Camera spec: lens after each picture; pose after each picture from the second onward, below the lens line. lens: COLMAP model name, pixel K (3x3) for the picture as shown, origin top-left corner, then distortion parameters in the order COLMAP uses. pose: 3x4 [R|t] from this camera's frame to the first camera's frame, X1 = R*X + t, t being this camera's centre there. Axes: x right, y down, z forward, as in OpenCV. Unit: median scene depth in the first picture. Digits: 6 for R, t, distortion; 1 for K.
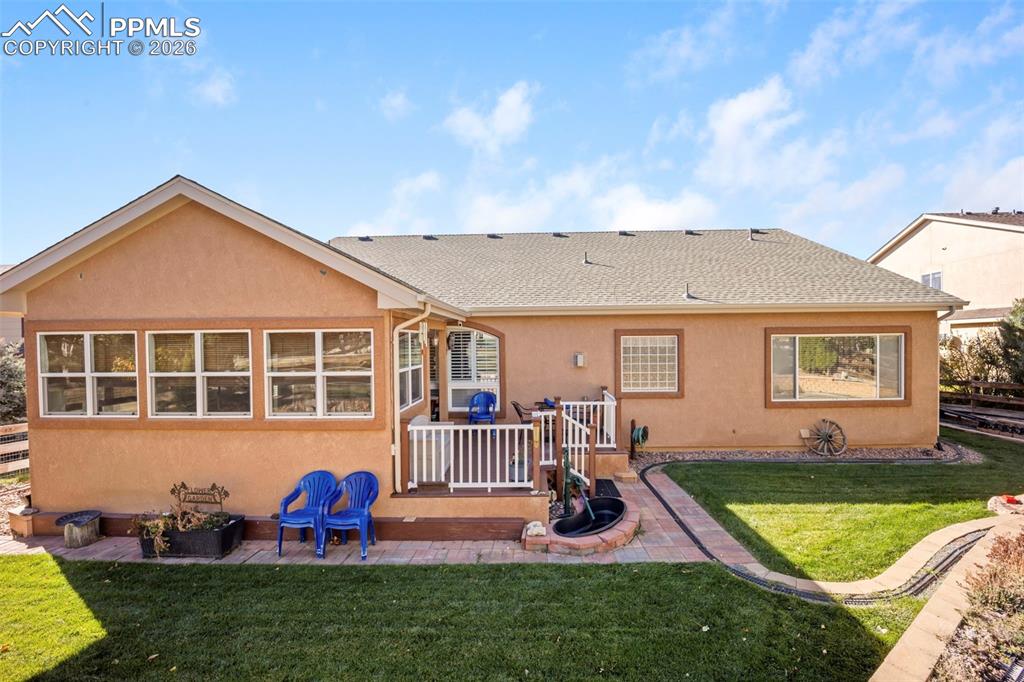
lens RADIAL K [[455.2, 0, 512.4], [0, 455.2, 338.0], [0, 0, 1]] dist [-0.001065, 0.000380]
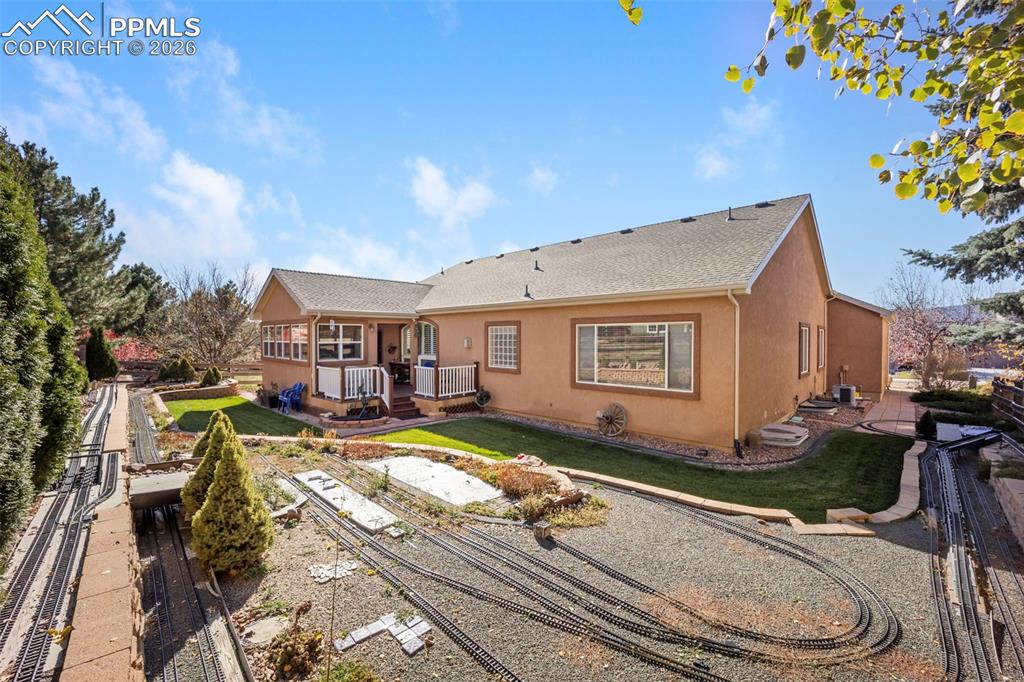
lens RADIAL K [[455.2, 0, 512.4], [0, 455.2, 338.0], [0, 0, 1]] dist [-0.001065, 0.000380]
pose [[0.689484, 0.011890, -0.724203, 1.284792], [0.018573, 0.999246, 0.034089, -0.014923], [0.724063, -0.036955, 0.688743, 0.100440]]
